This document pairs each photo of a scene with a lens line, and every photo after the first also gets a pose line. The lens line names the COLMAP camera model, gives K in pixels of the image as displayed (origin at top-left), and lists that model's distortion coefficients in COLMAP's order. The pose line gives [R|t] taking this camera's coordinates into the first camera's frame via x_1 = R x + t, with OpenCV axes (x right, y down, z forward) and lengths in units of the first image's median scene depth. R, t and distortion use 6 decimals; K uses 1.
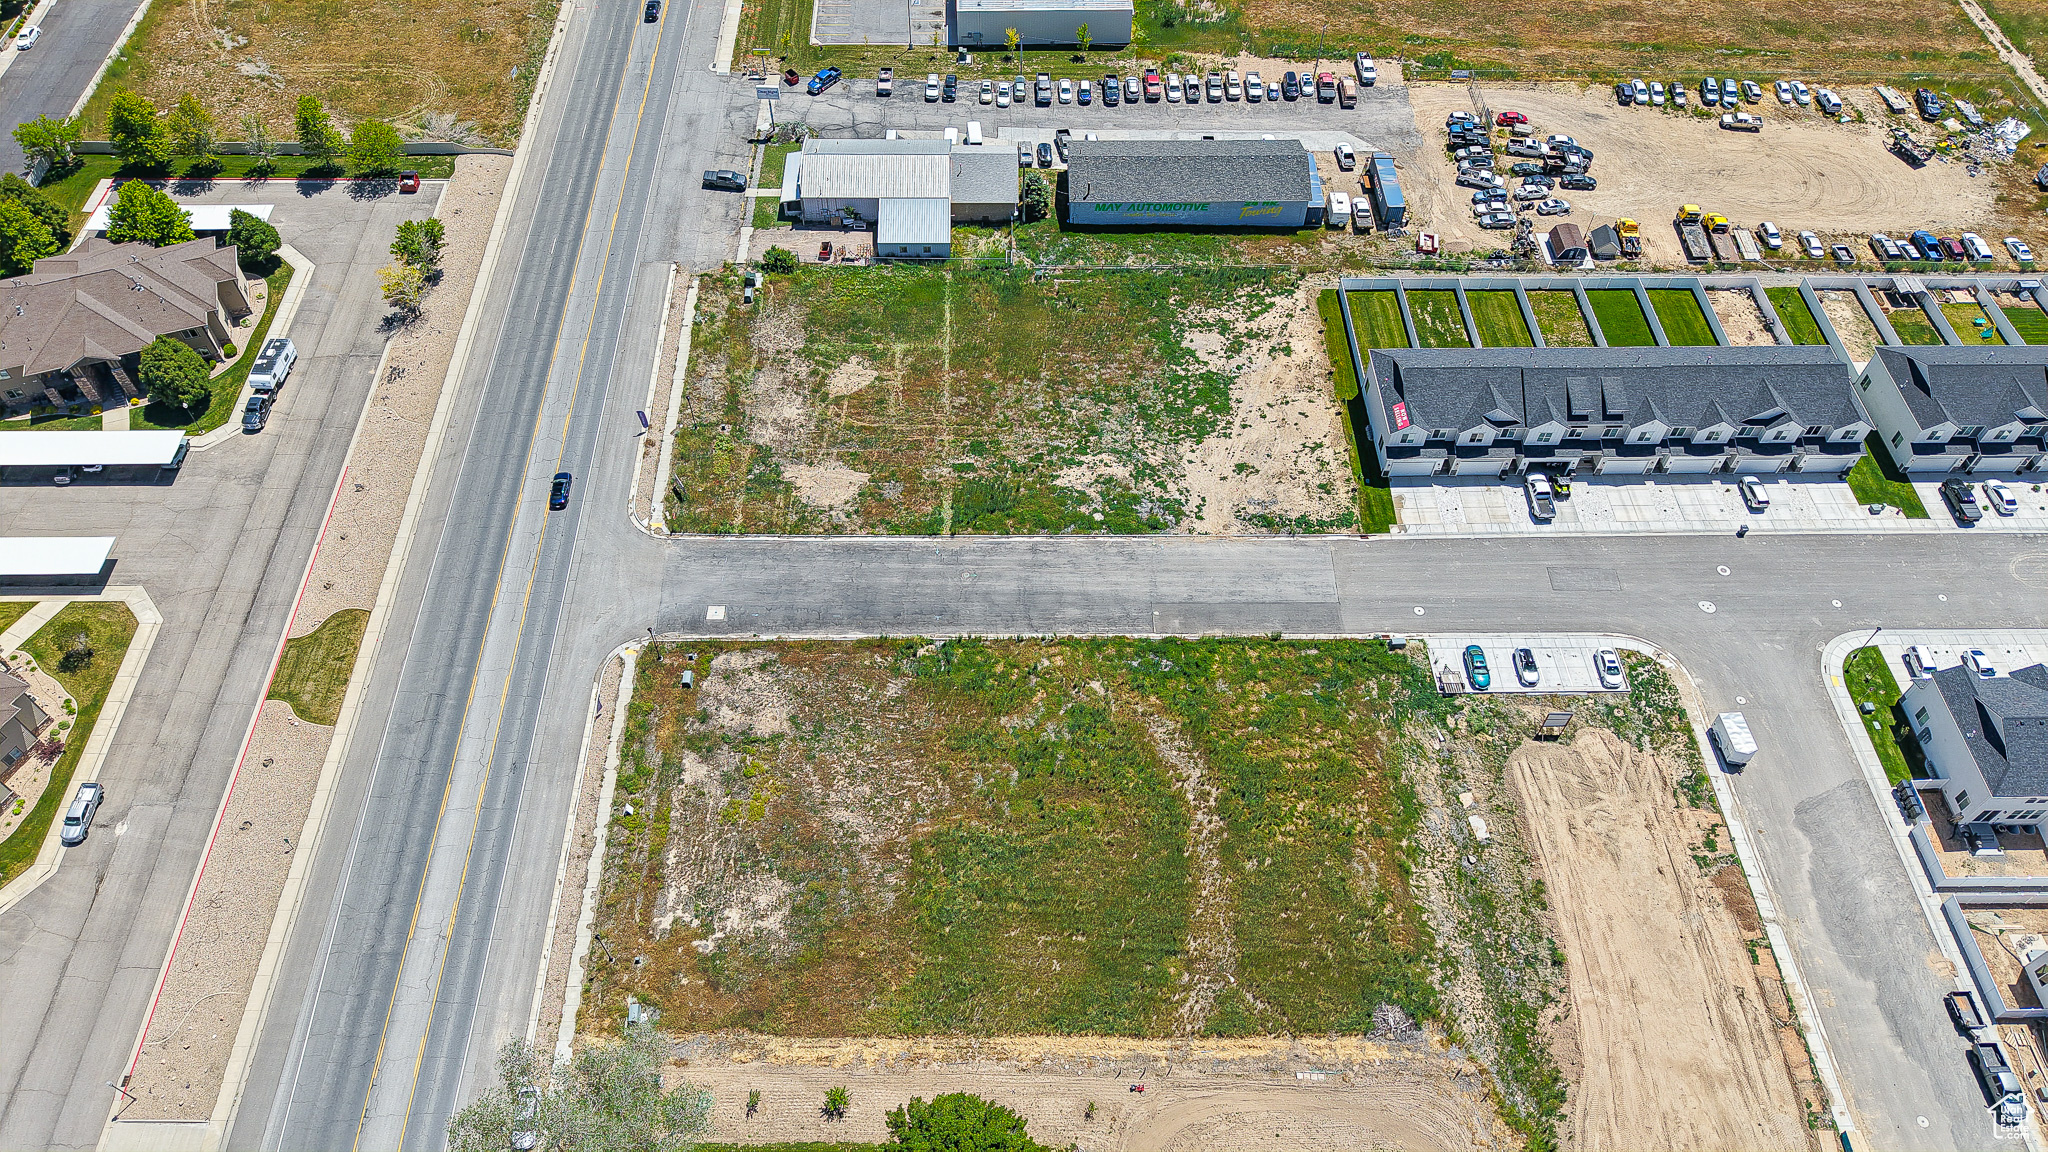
lens RADIAL K [[1362.8, 0, 1022.8], [0, 1362.8, 581.2], [0, 0, 1]] dist [0.051763, -0.064363]
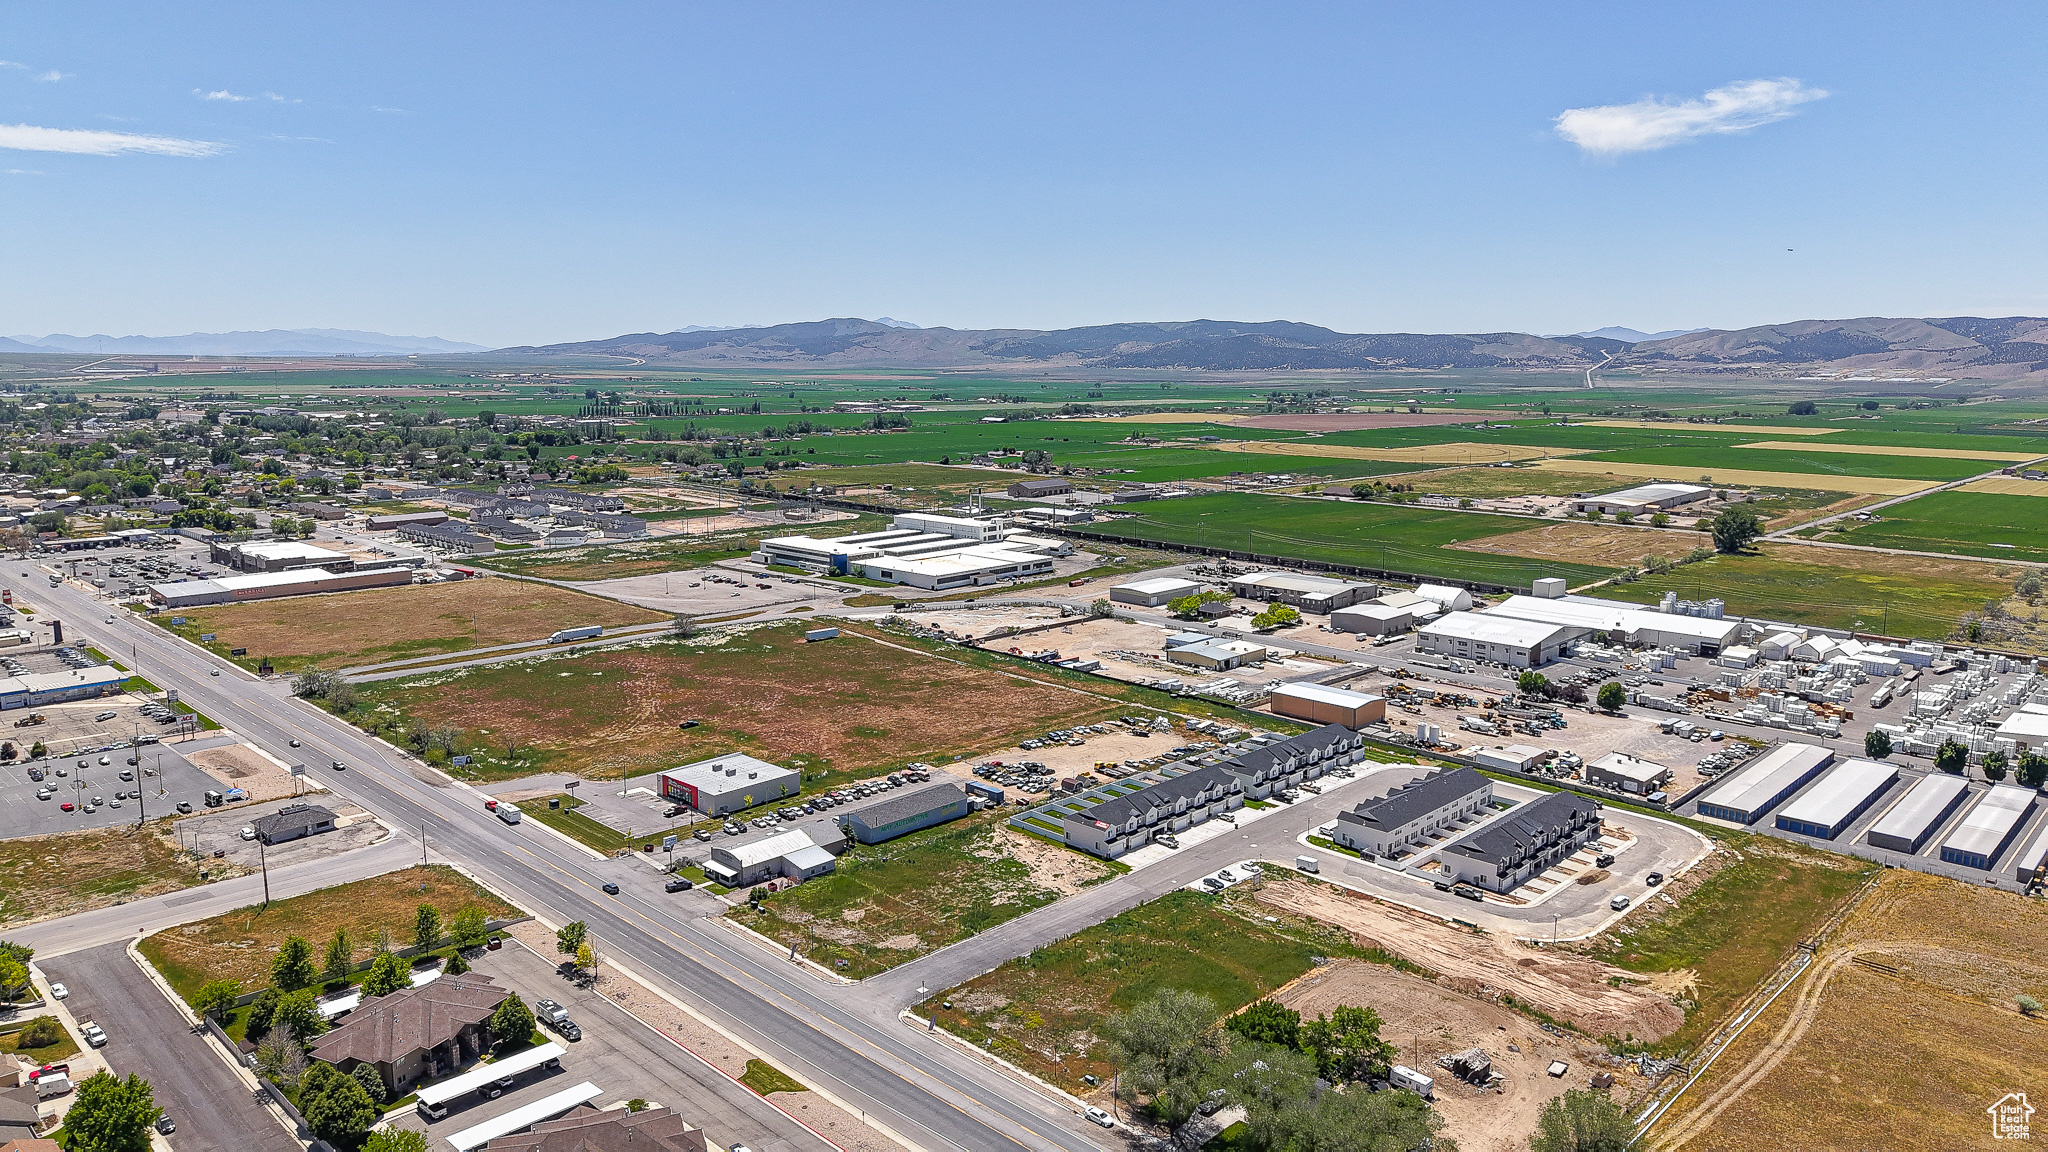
lens RADIAL K [[1362.8, 0, 1022.8], [0, 1362.8, 581.2], [0, 0, 1]] dist [0.051763, -0.064363]
pose [[0.712118, -0.126201, 0.690624, -1.186037], [0.559424, 0.696360, -0.449586, 0.481672], [-0.424185, 0.706509, 0.566490, -0.385614]]
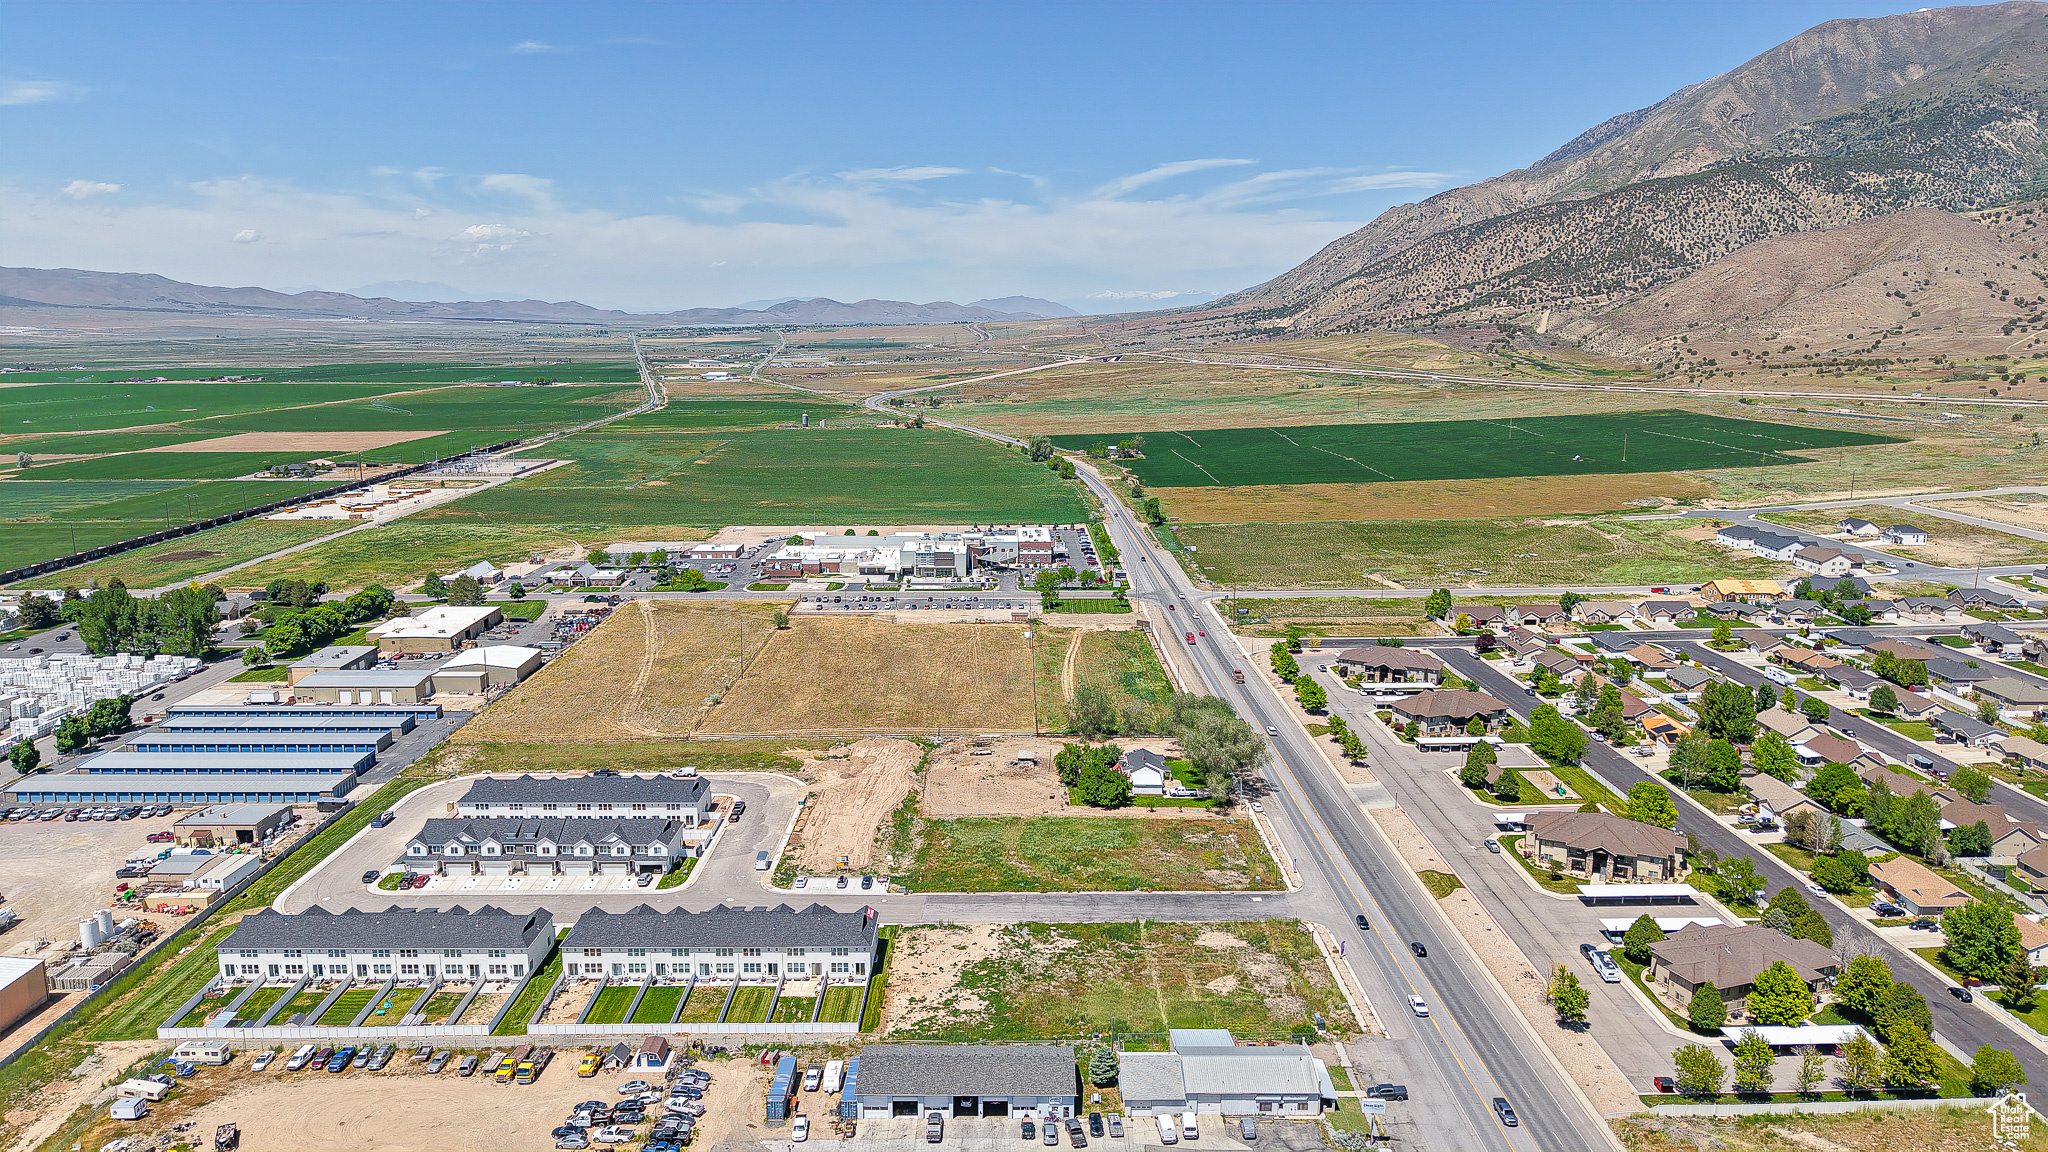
lens RADIAL K [[1362.8, 0, 1022.8], [0, 1362.8, 581.2], [0, 0, 1]] dist [0.051763, -0.064363]
pose [[-0.999818, -0.017469, 0.007710, 0.086716], [-0.000822, 0.442774, 0.896633, -1.743813], [-0.019077, 0.896463, -0.442708, 1.348912]]
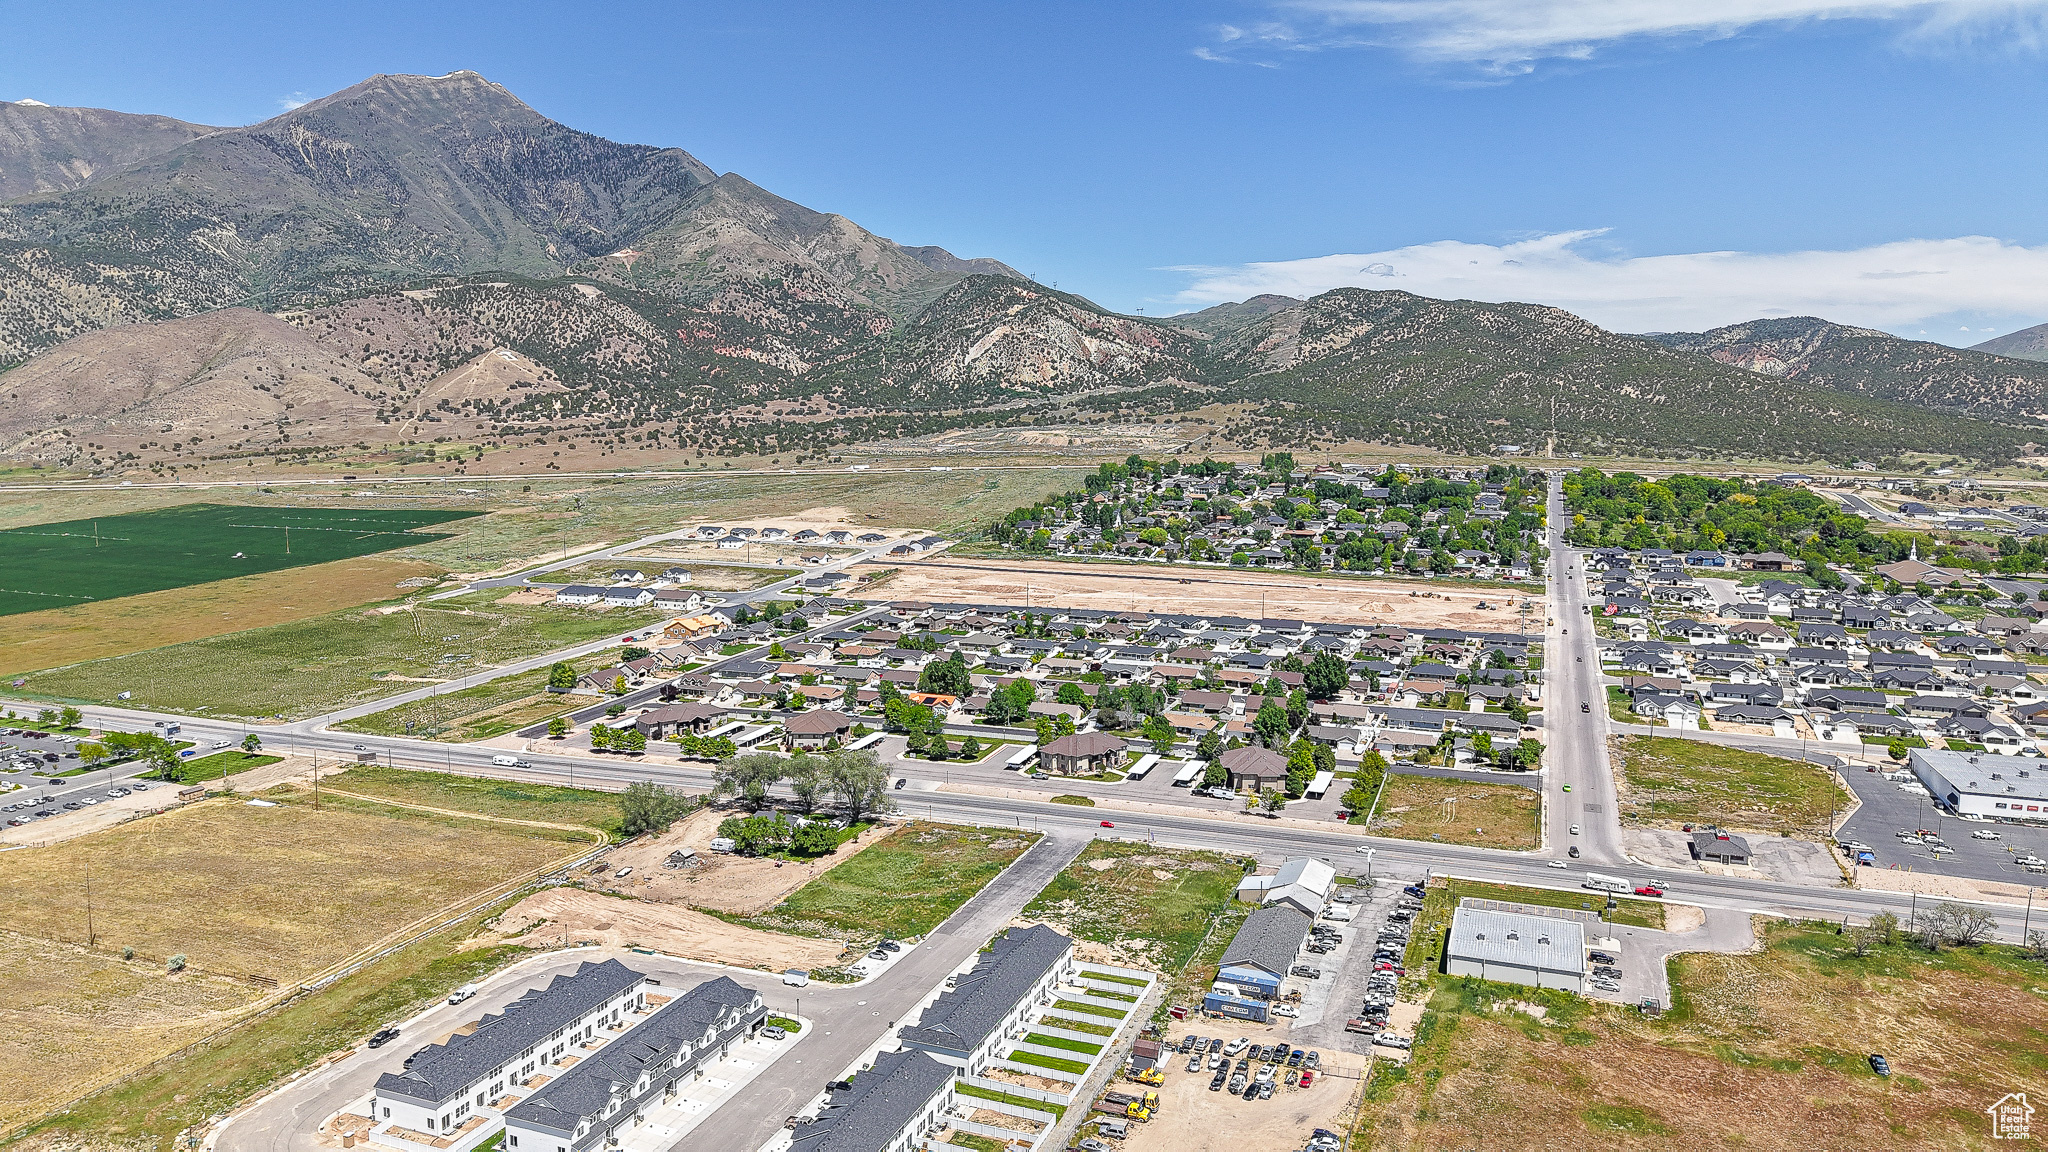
lens RADIAL K [[1368.3, 0, 1025.8], [0, 1368.3, 553.5], [0, 0, 1]] dist [0.055737, -0.061316]
pose [[-0.384354, 0.085531, -0.919215, 1.952982], [-0.737193, 0.570929, 0.361368, -1.096854], [0.555715, 0.816532, -0.156386, 0.866271]]
